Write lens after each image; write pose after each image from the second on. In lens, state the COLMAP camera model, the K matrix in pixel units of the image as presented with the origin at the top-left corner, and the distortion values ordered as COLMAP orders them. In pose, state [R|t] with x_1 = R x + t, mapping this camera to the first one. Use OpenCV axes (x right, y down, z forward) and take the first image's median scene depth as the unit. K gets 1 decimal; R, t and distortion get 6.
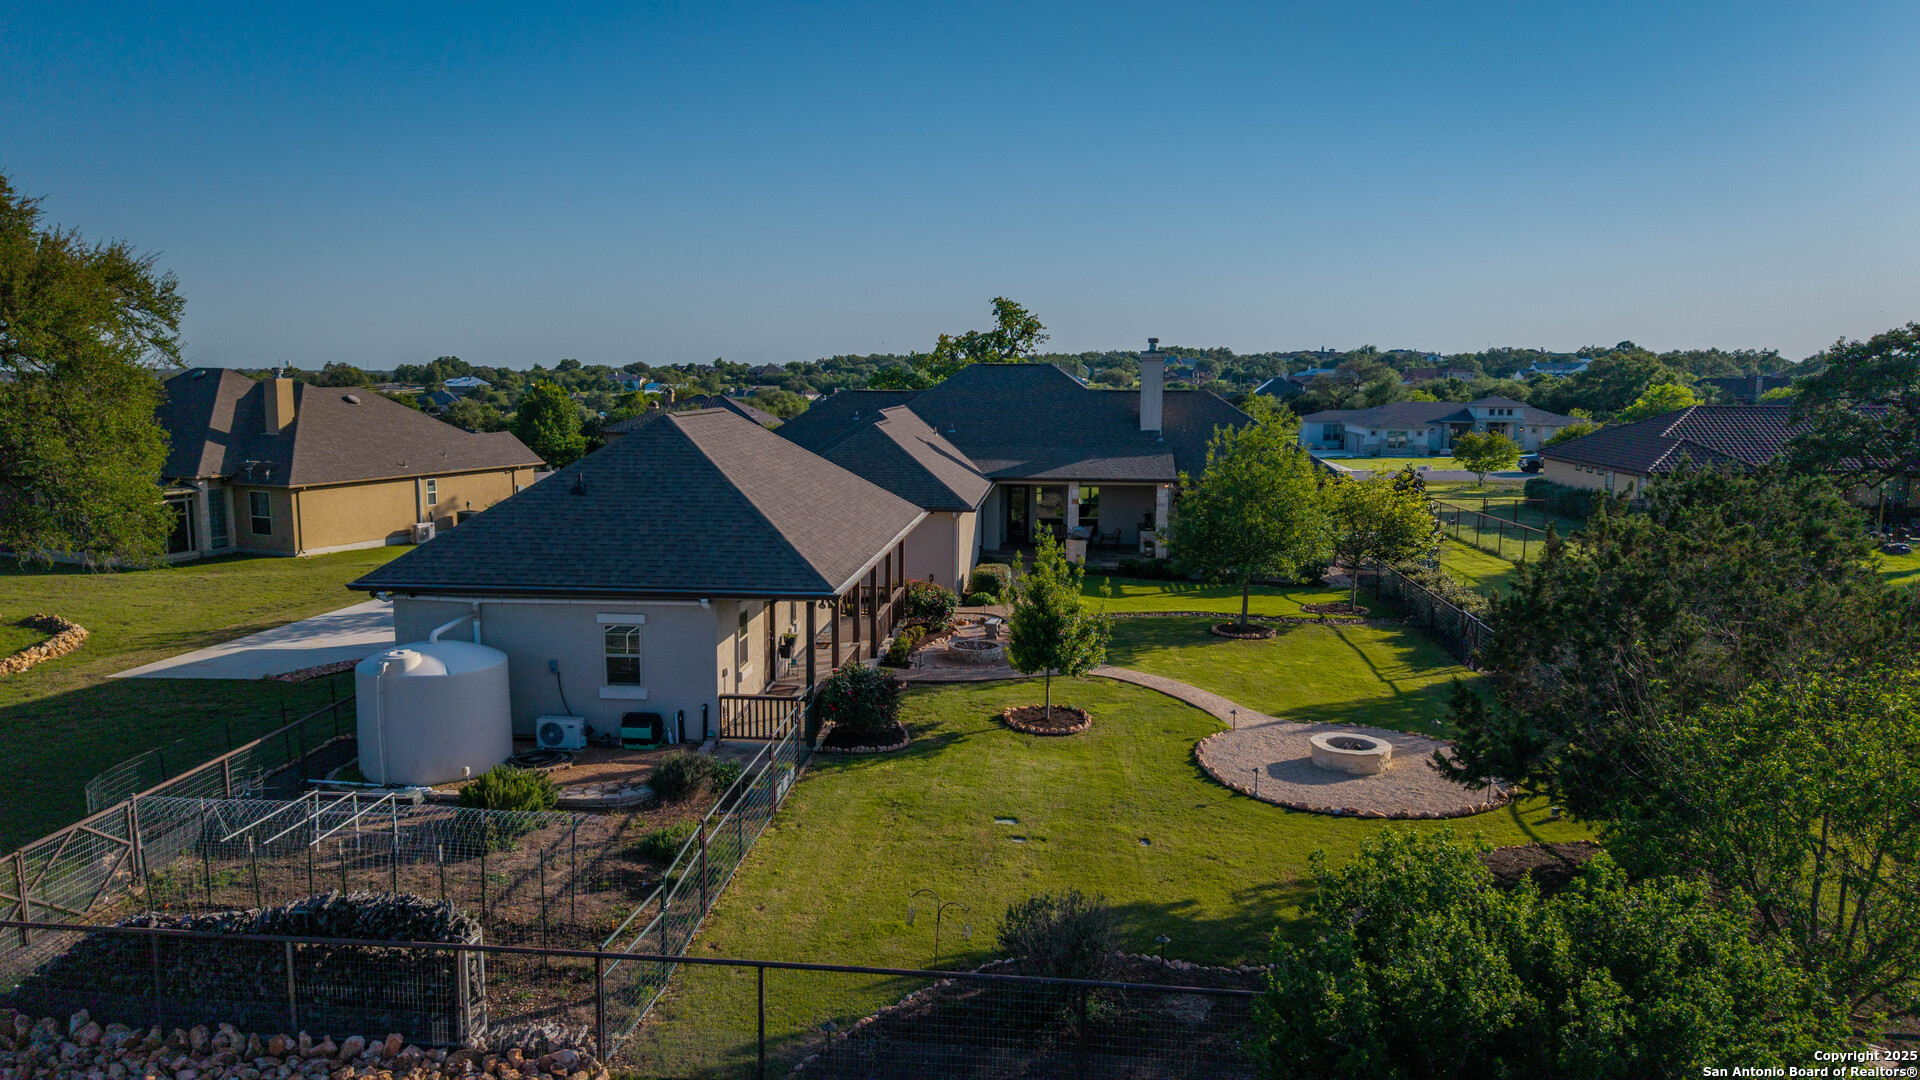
lens RADIAL K [[1306.9, 0, 959.6], [0, 1306.9, 538.2], [0, 0, 1]] dist [-0.010782, -0.002679]
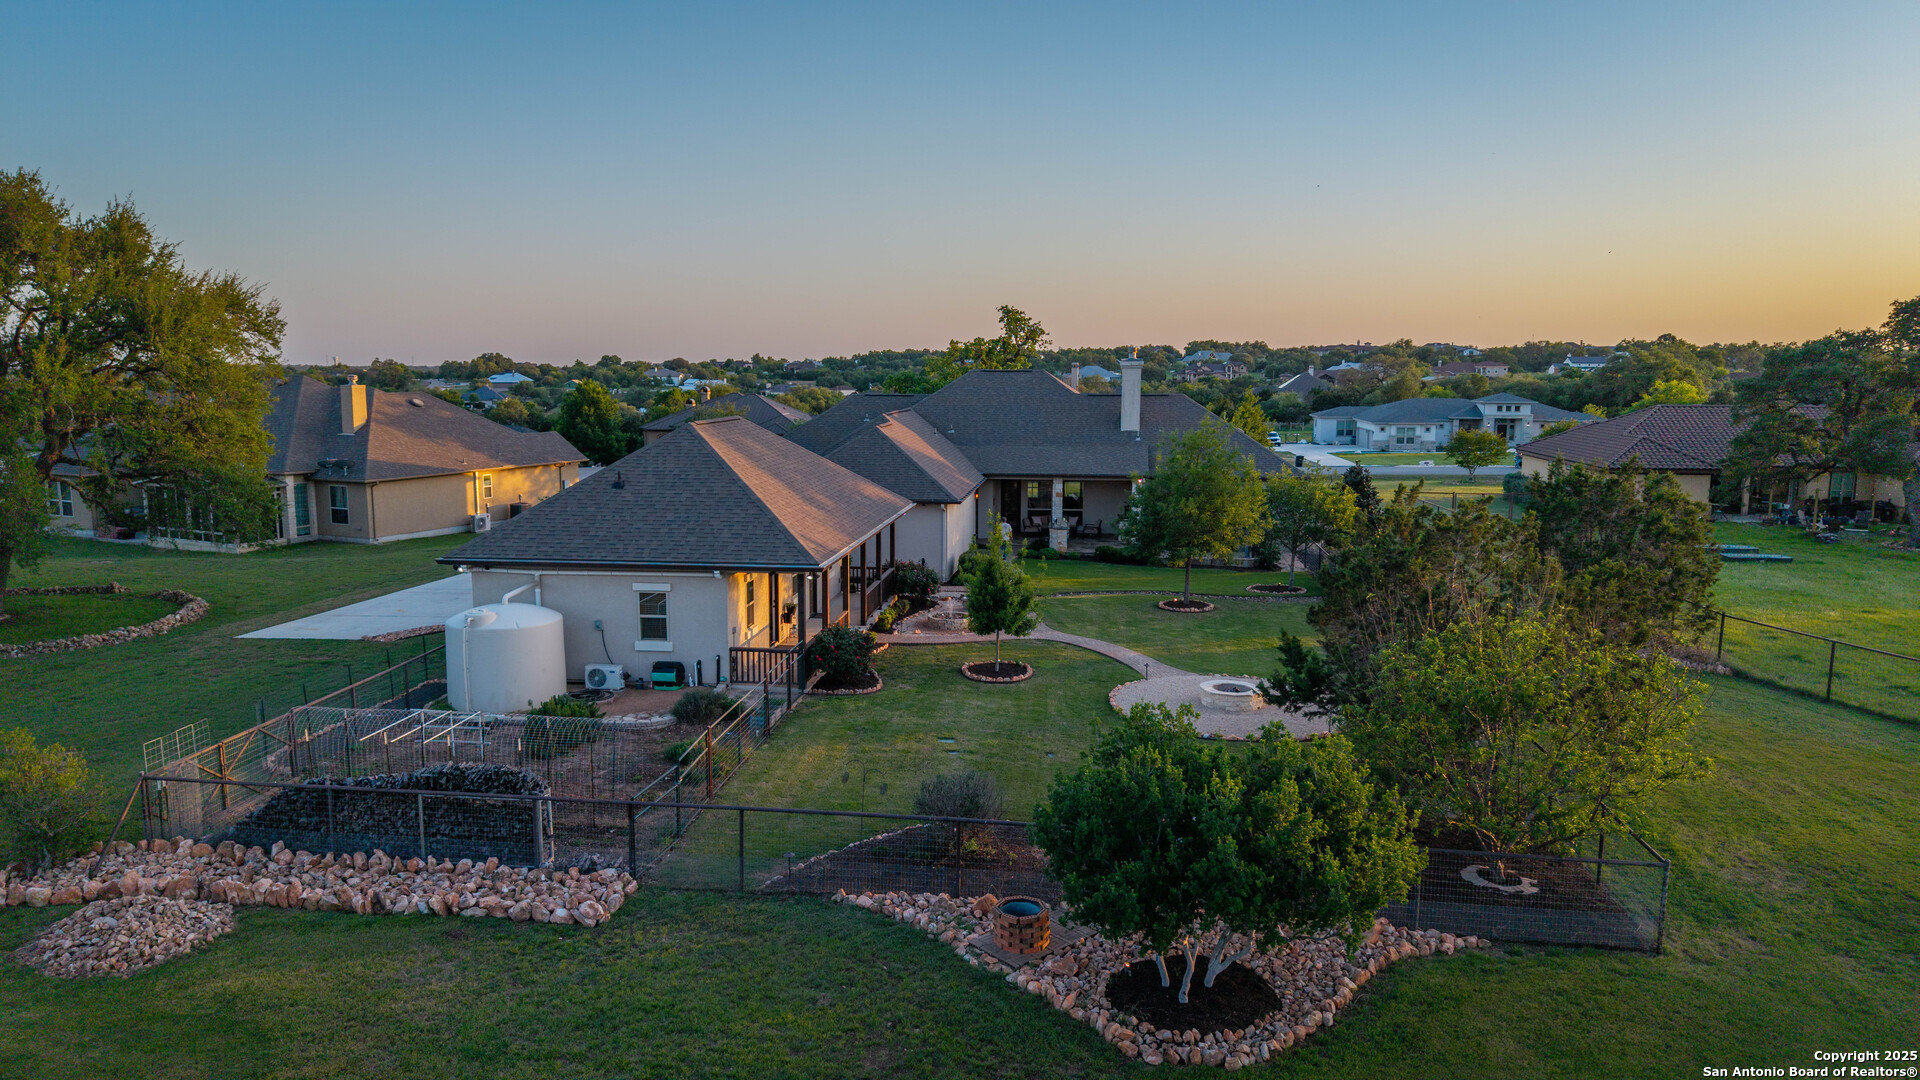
lens RADIAL K [[1306.9, 0, 960.2], [0, 1306.9, 537.6], [0, 0, 1]] dist [-0.010782, -0.002679]
pose [[0.999596, 0.001260, -0.028406, 0.051520], [-0.001139, 0.999990, 0.004246, 0.006020], [0.028411, -0.004212, 0.999587, -0.174790]]
